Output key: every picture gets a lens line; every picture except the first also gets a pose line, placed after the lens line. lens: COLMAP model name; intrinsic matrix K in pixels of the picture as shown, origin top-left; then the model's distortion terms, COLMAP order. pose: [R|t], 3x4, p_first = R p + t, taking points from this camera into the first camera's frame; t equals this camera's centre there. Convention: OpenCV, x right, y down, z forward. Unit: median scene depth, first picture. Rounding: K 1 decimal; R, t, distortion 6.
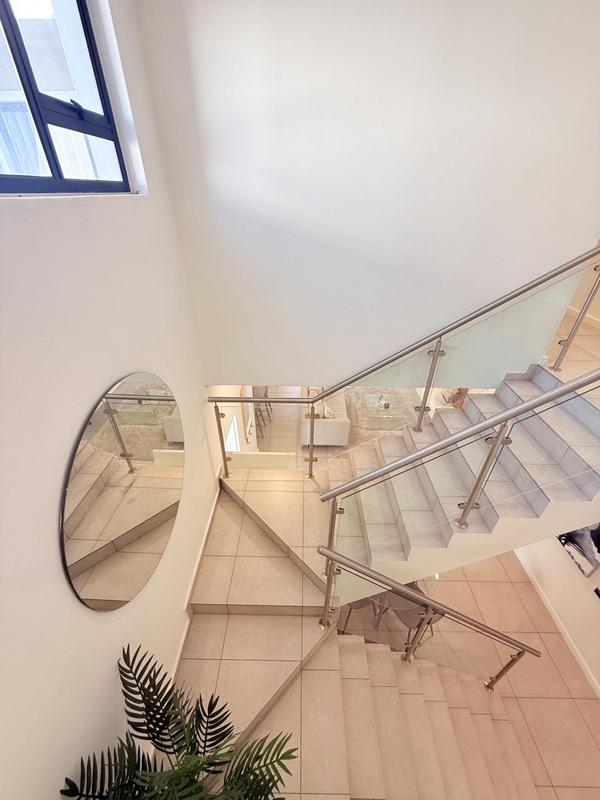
lens RADIAL K [[318.8, 0, 301.9], [0, 318.8, 396.4], [0, 0, 1]] dist [-0.000839, 0.000181]
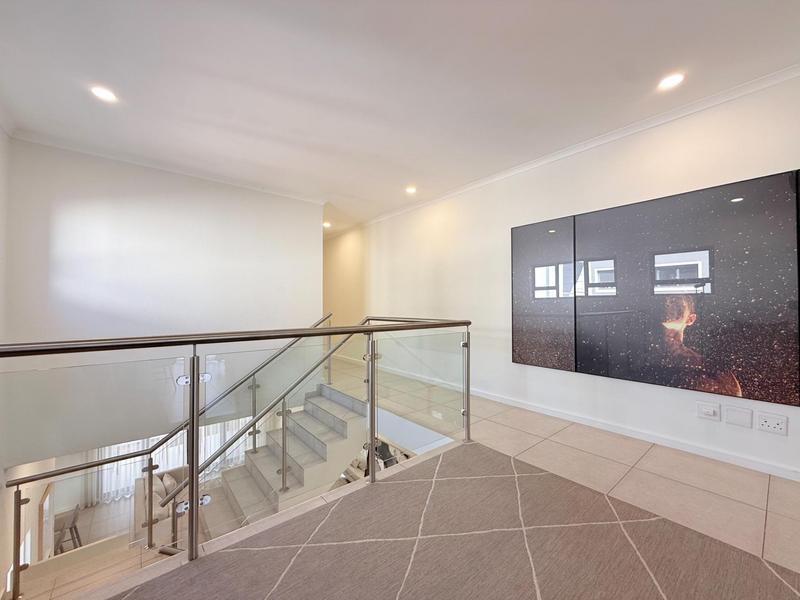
lens RADIAL K [[318.8, 0, 398.0], [0, 318.8, 300.8], [0, 0, 1]] dist [-0.000839, 0.000181]
pose [[0.762567, -0.005149, 0.646889, -0.024101], [0.352140, 0.842140, -0.408408, 0.342562], [-0.542668, 0.539234, 0.644001, -0.500678]]
